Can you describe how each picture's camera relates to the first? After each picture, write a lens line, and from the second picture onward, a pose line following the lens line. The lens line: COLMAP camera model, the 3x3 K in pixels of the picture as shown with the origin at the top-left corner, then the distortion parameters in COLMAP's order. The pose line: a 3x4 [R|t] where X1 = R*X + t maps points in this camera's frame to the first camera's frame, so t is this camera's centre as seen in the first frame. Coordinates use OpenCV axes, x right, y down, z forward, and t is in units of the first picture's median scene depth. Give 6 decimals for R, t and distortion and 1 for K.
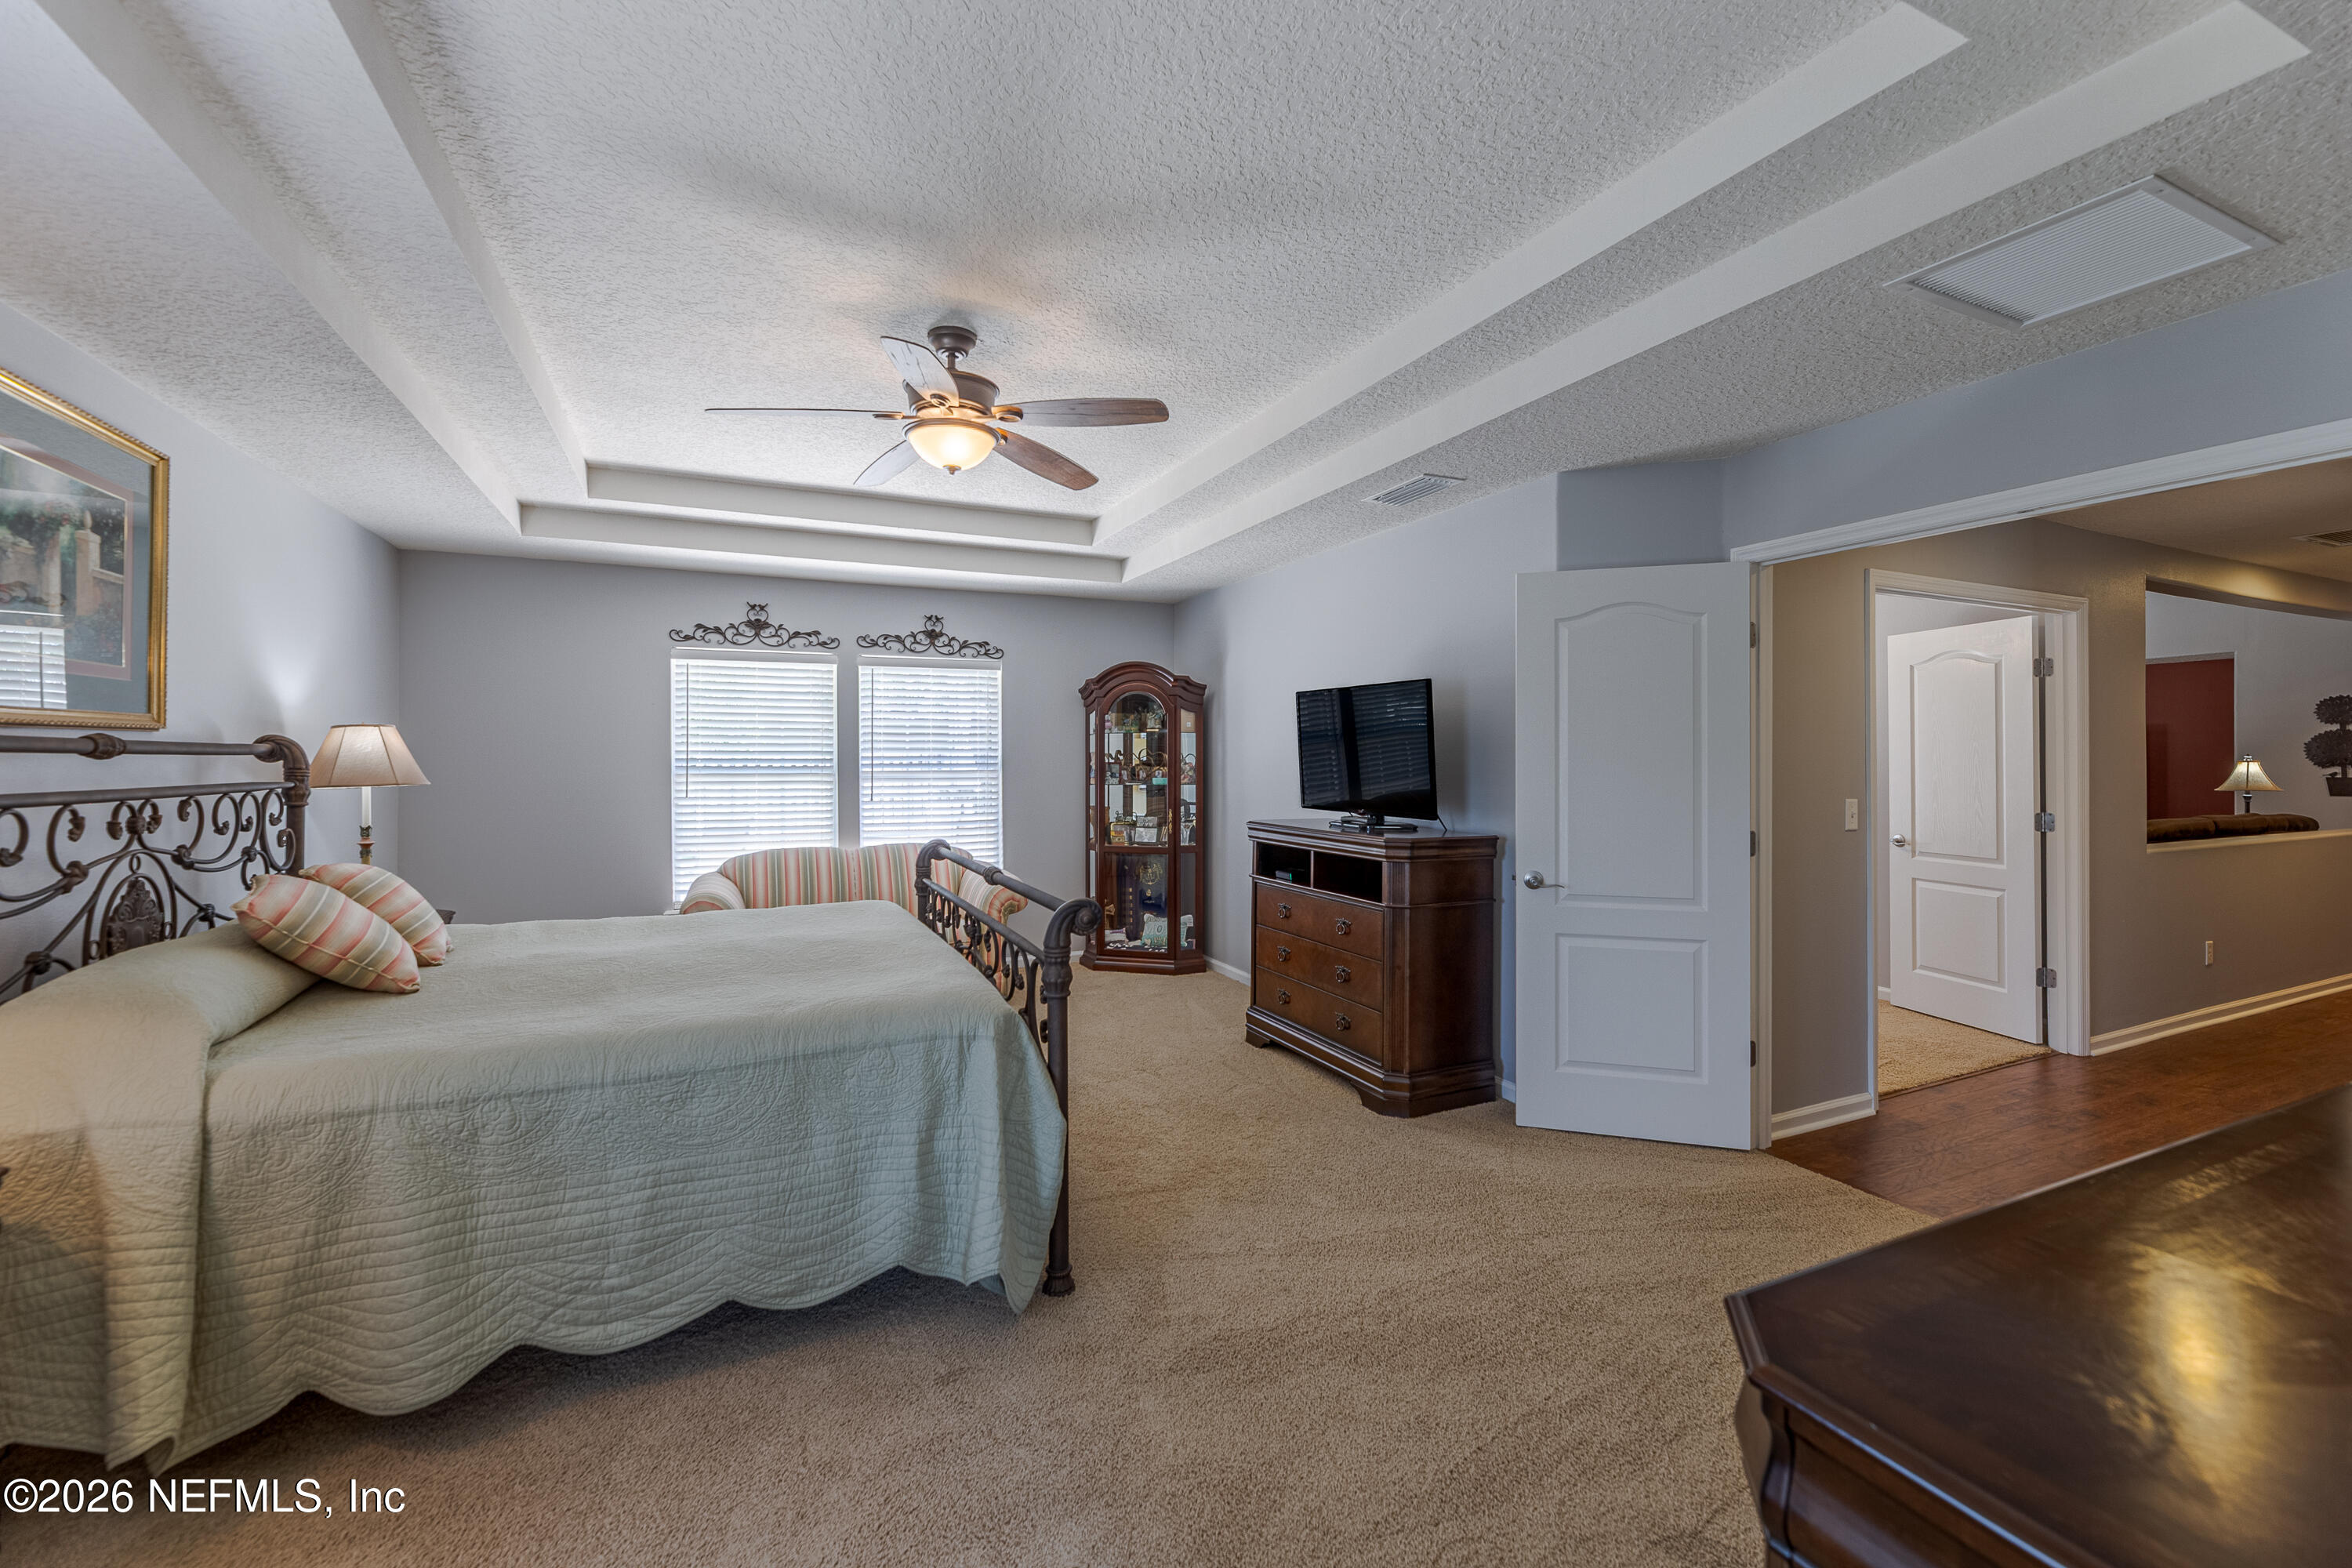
lens RADIAL K [[961.4, 0, 1182.6], [0, 961.4, 752.8], [0, 0, 1]] dist [-0.002185, -0.000033]
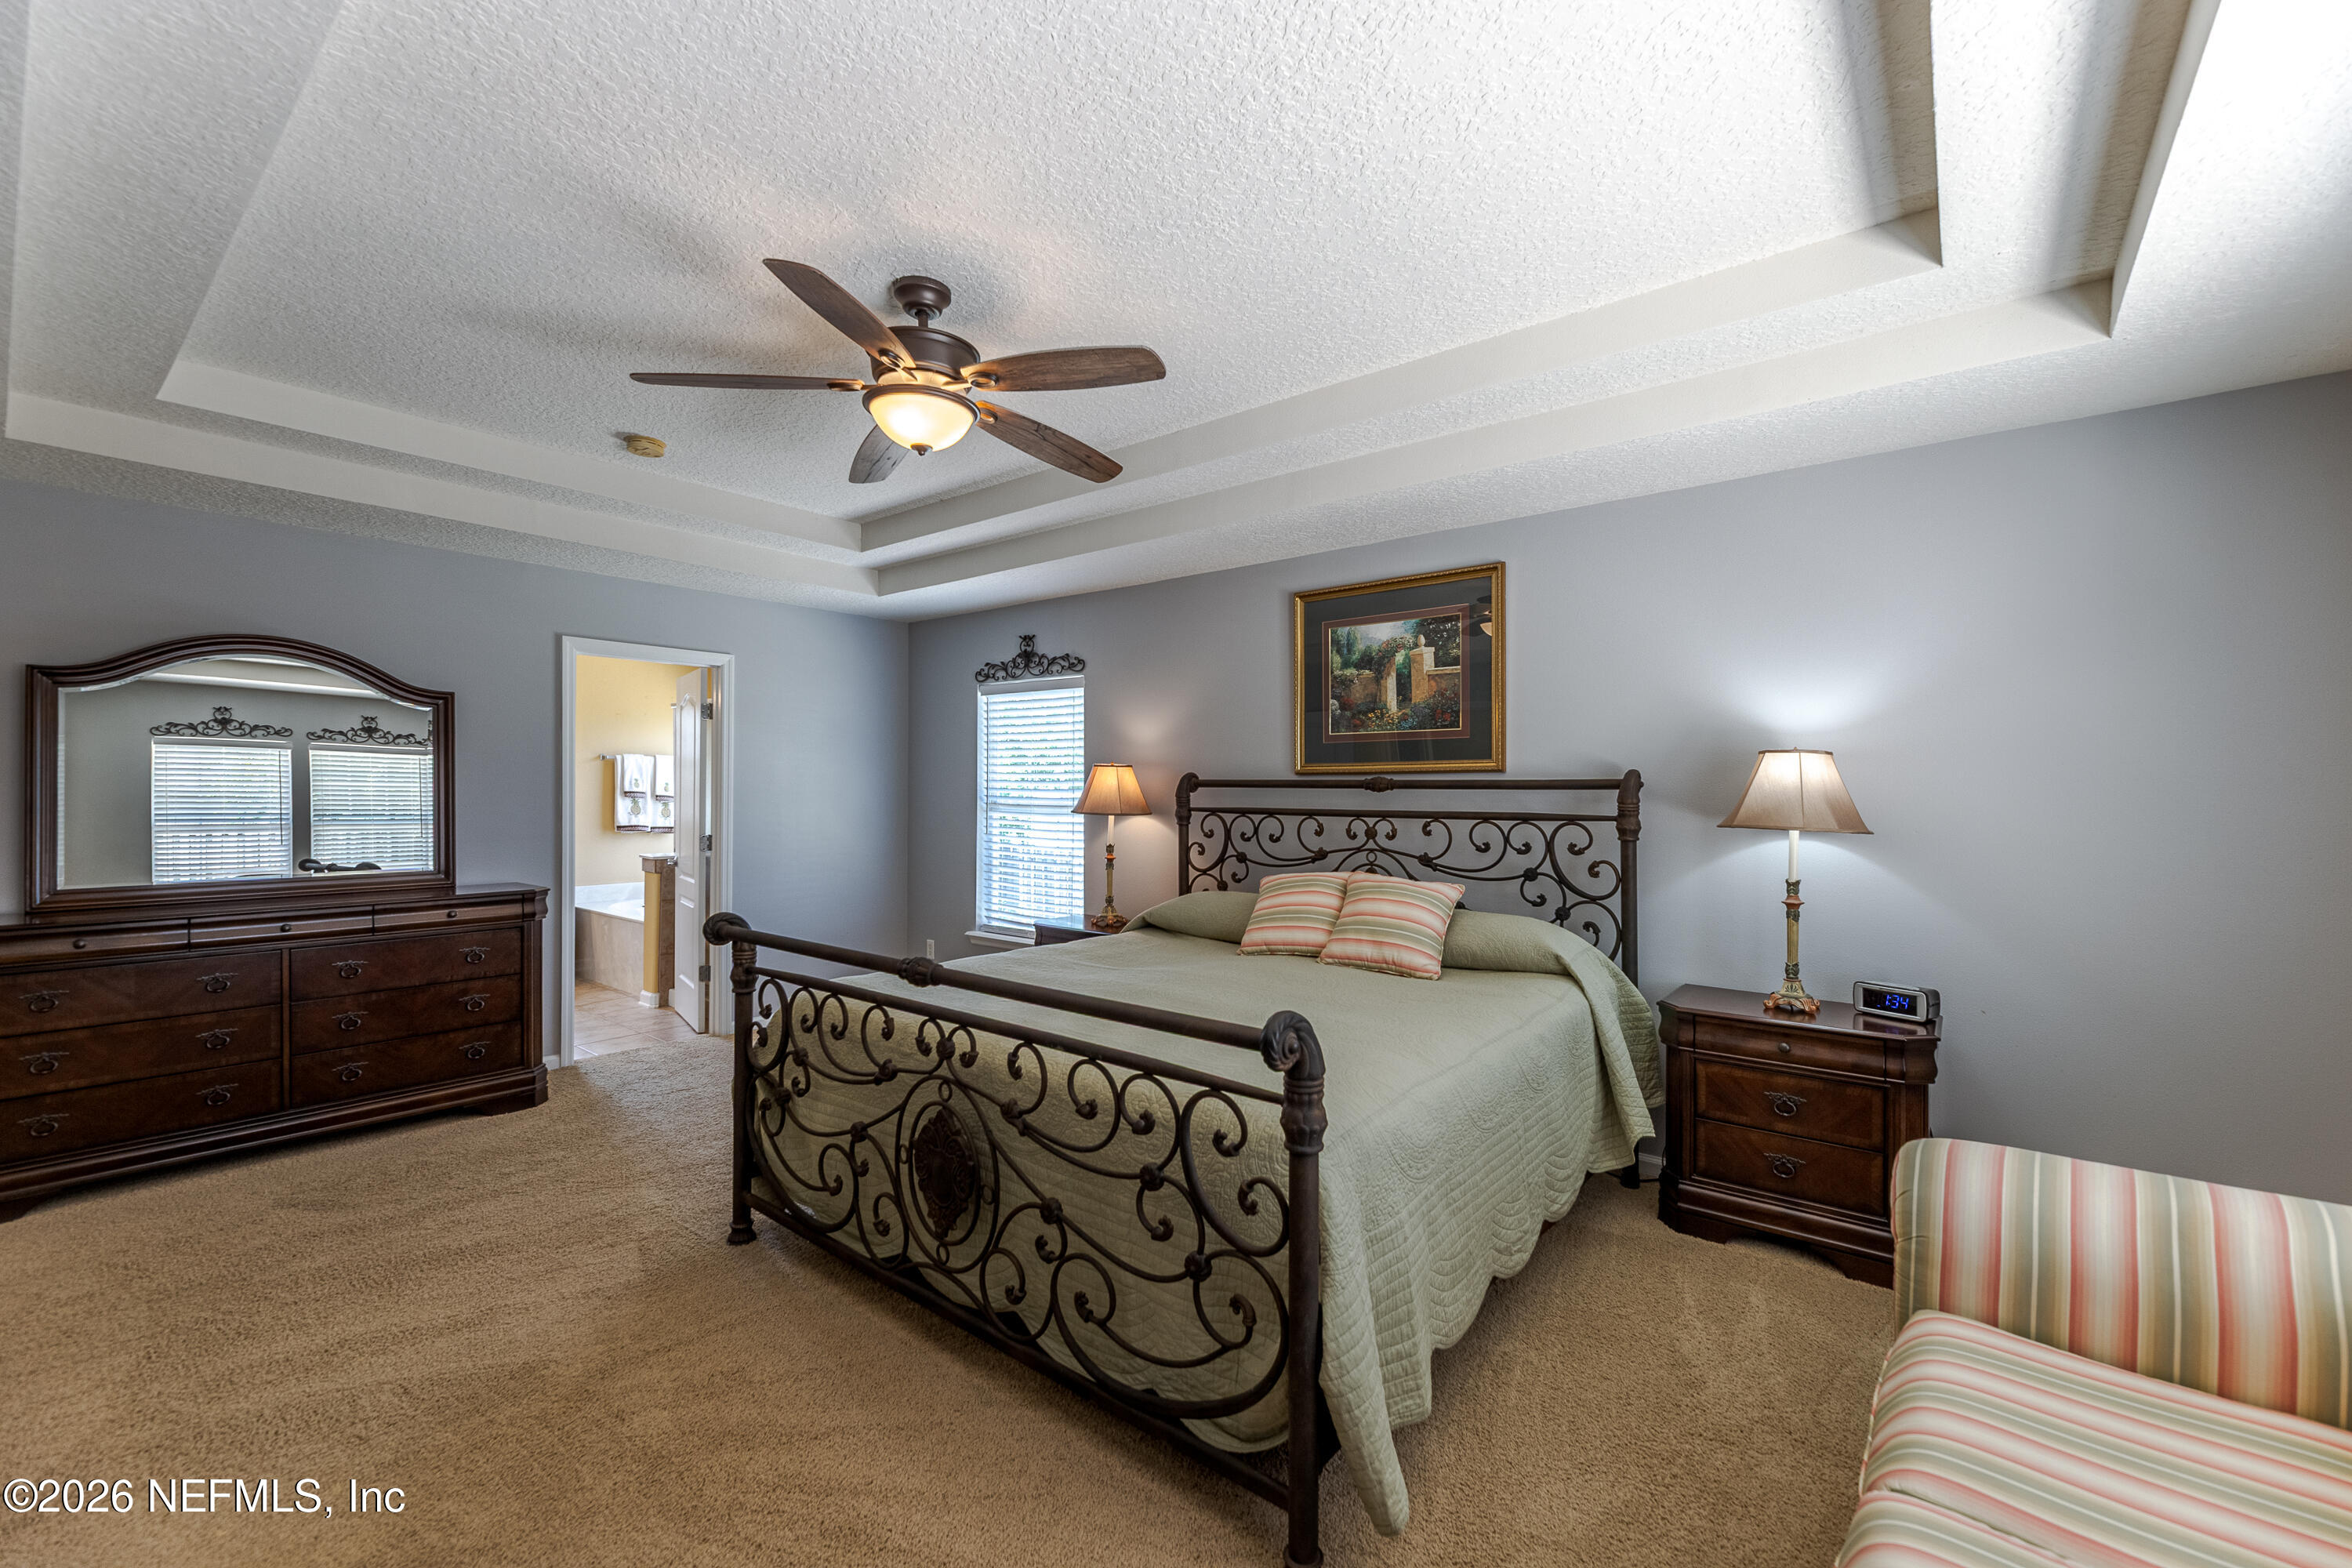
lens RADIAL K [[961.4, 0, 1179.4], [0, 961.4, 788.3], [0, 0, 1]] dist [-0.002185, -0.000033]
pose [[-0.902151, -0.002524, -0.431414, -0.047324], [-0.000630, 0.999990, -0.004532, 0.002866], [0.431421, -0.003816, -0.902143, 0.997759]]
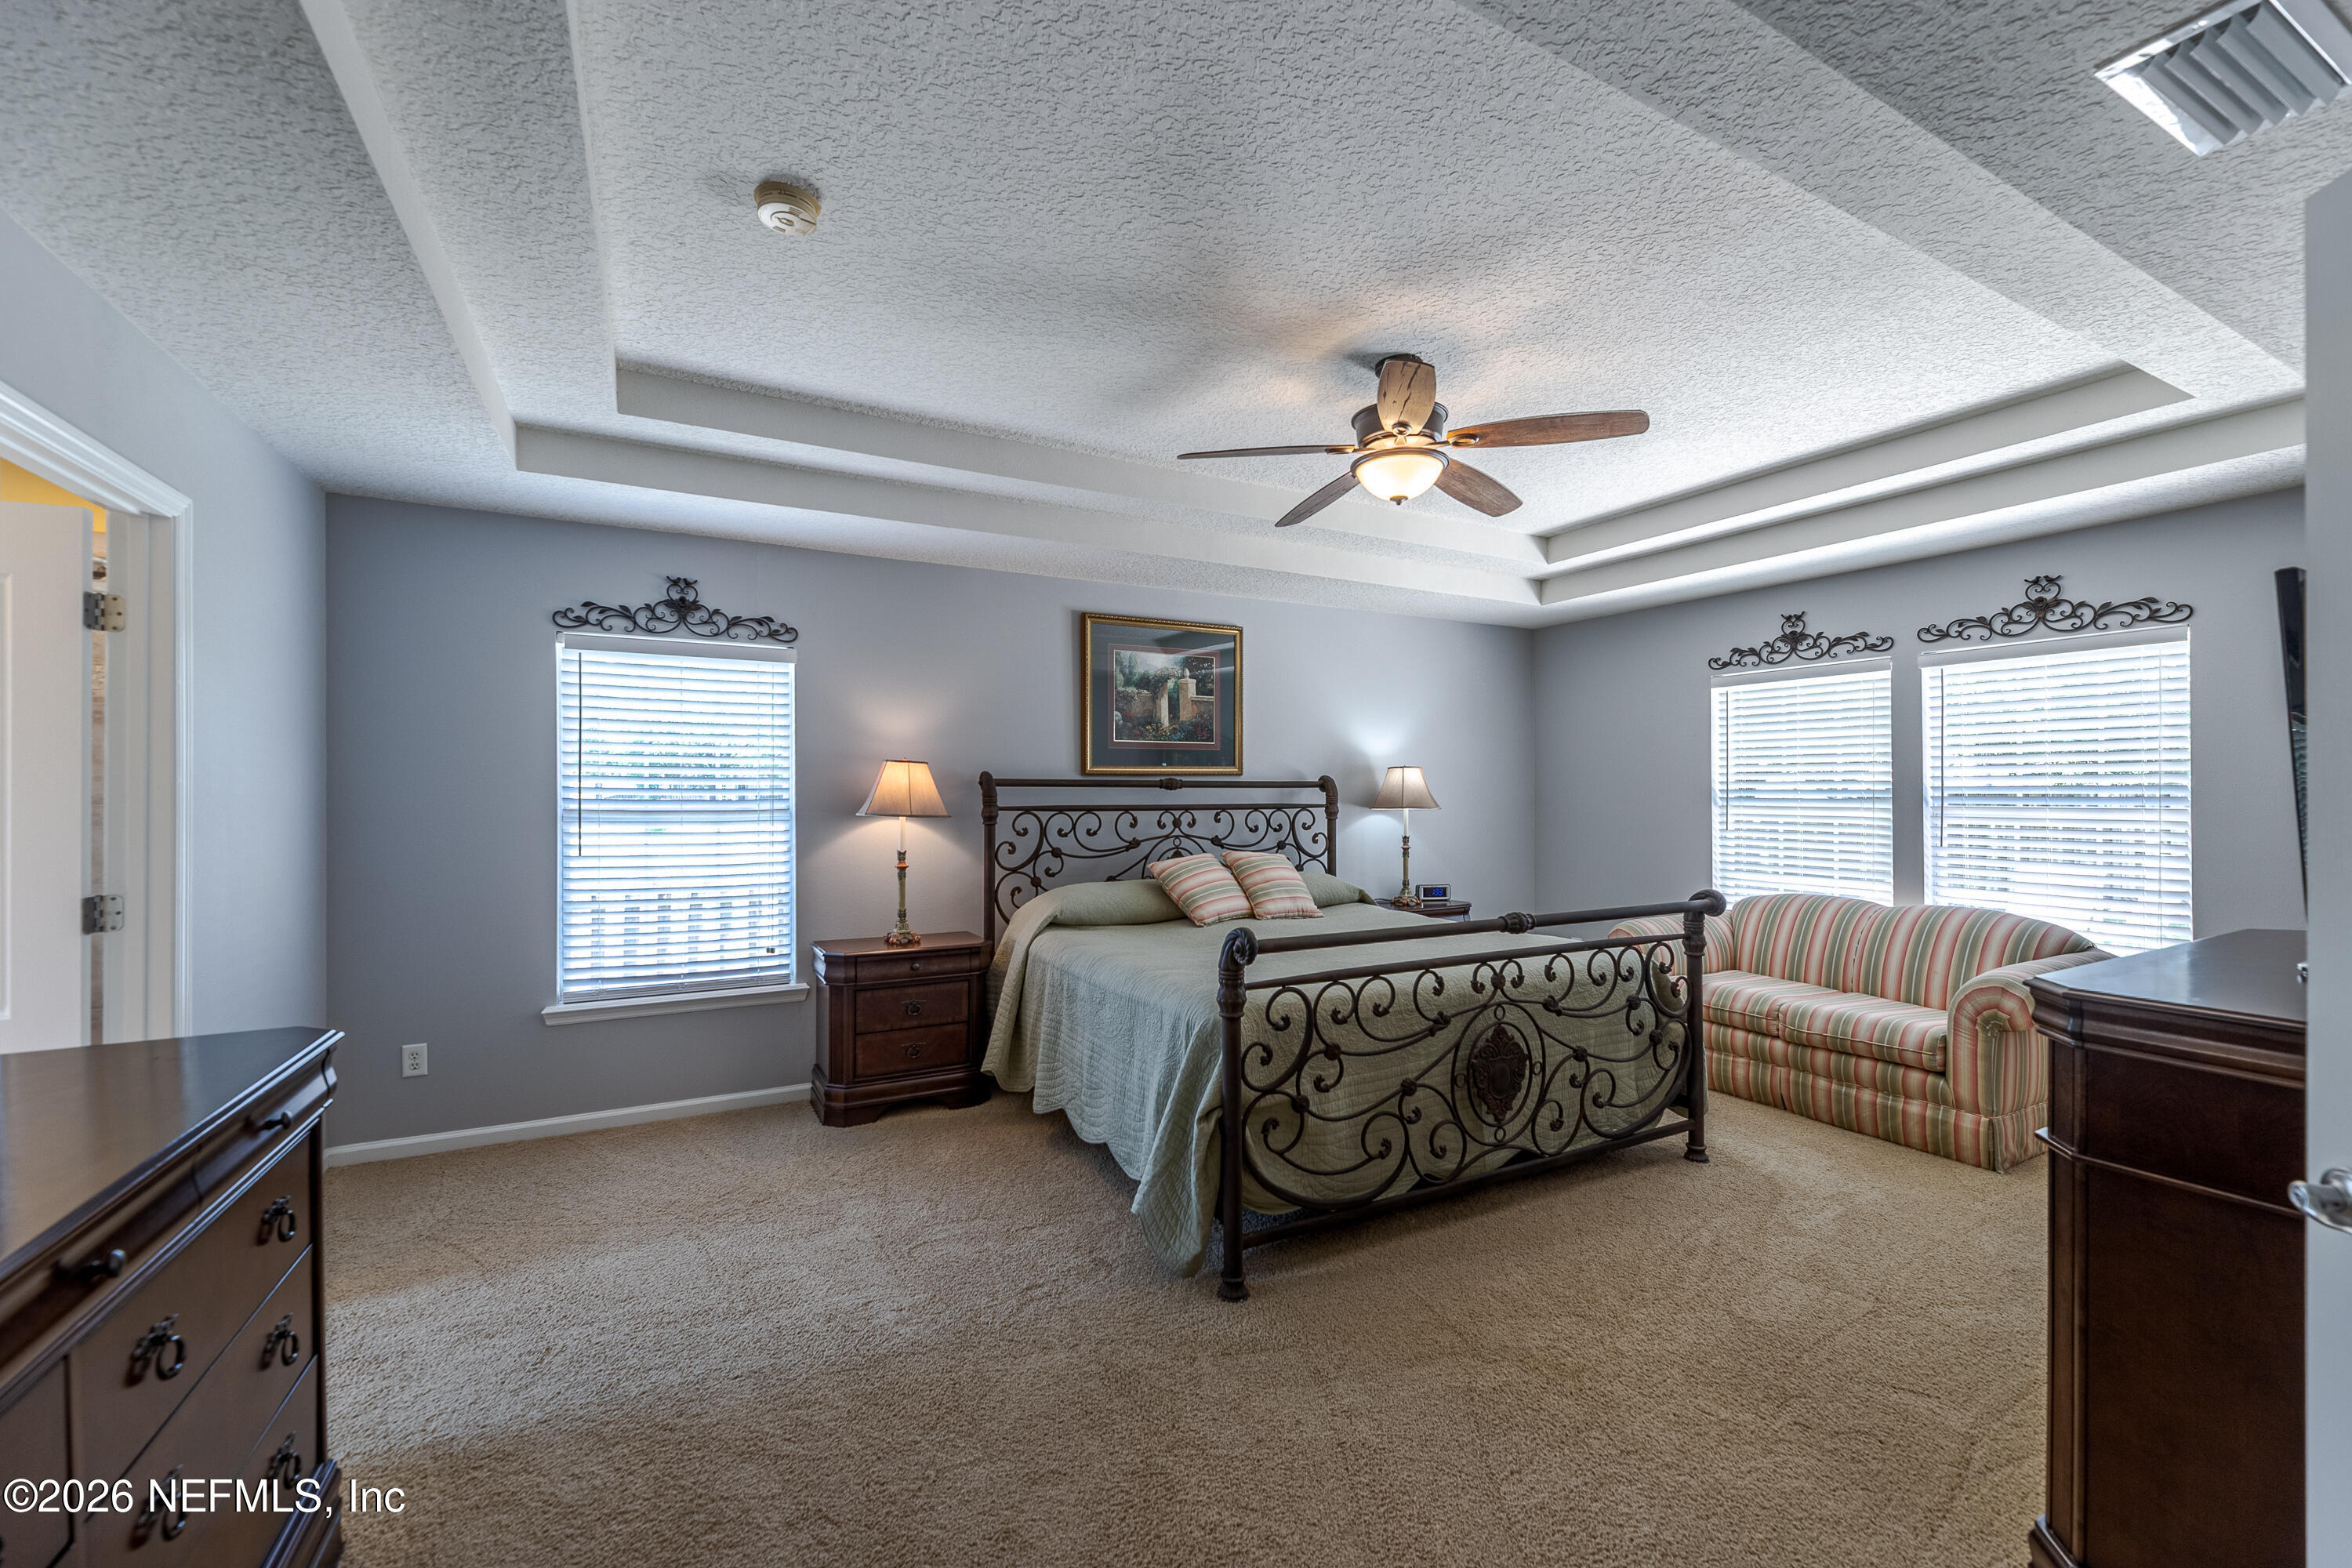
lens RADIAL K [[961.4, 0, 1171.1], [0, 961.4, 788.7], [0, 0, 1]] dist [-0.002185, -0.000033]
pose [[0.052590, -0.000842, -0.998616, 0.395733], [0.005738, 0.999983, -0.000541, 0.001572], [0.998600, -0.005702, 0.052594, 0.380768]]
